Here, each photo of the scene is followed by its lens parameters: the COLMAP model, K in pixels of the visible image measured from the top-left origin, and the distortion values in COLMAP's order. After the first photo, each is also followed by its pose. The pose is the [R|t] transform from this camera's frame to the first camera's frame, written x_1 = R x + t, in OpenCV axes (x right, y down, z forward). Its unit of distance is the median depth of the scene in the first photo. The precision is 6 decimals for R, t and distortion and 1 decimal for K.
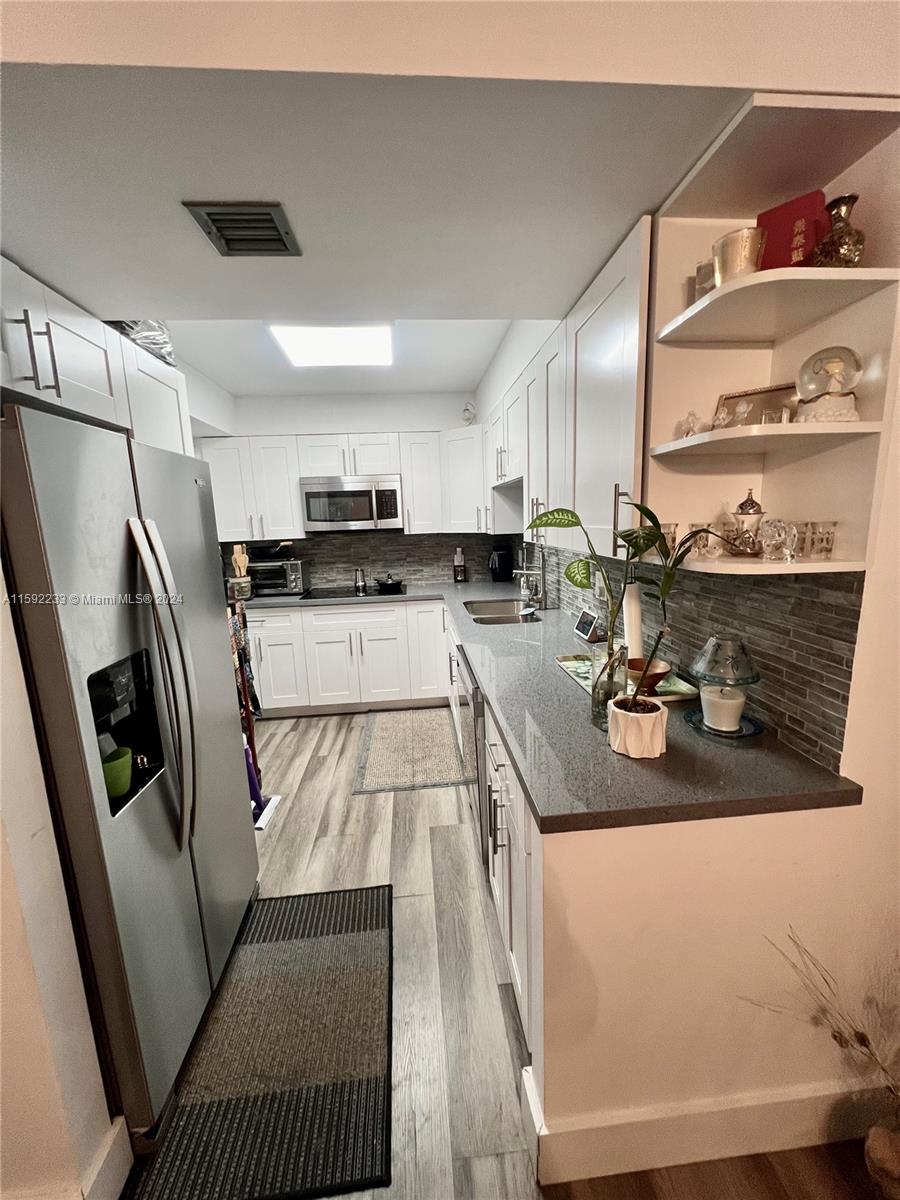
lens RADIAL K [[475.3, 0, 447.8], [0, 475.3, 601.6], [0, 0, 1]] dist [-0.001170, -0.000025]
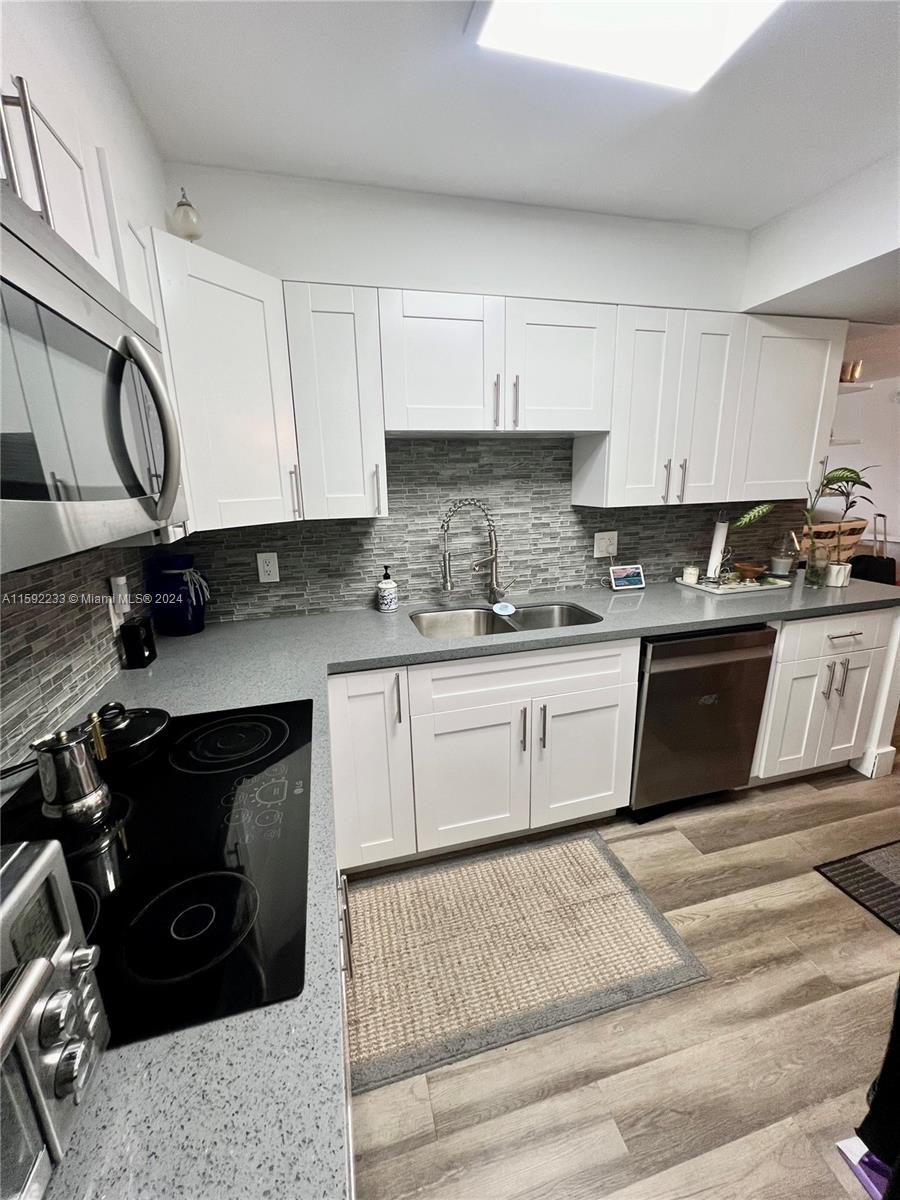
lens RADIAL K [[475.3, 0, 449.2], [0, 475.3, 600.4], [0, 0, 1]] dist [-0.001170, -0.000025]
pose [[-0.166936, -0.205234, 0.964371, -0.648290], [0.203019, 0.949982, 0.237315, -0.223933], [-0.964840, 0.235402, -0.116920, 1.371570]]
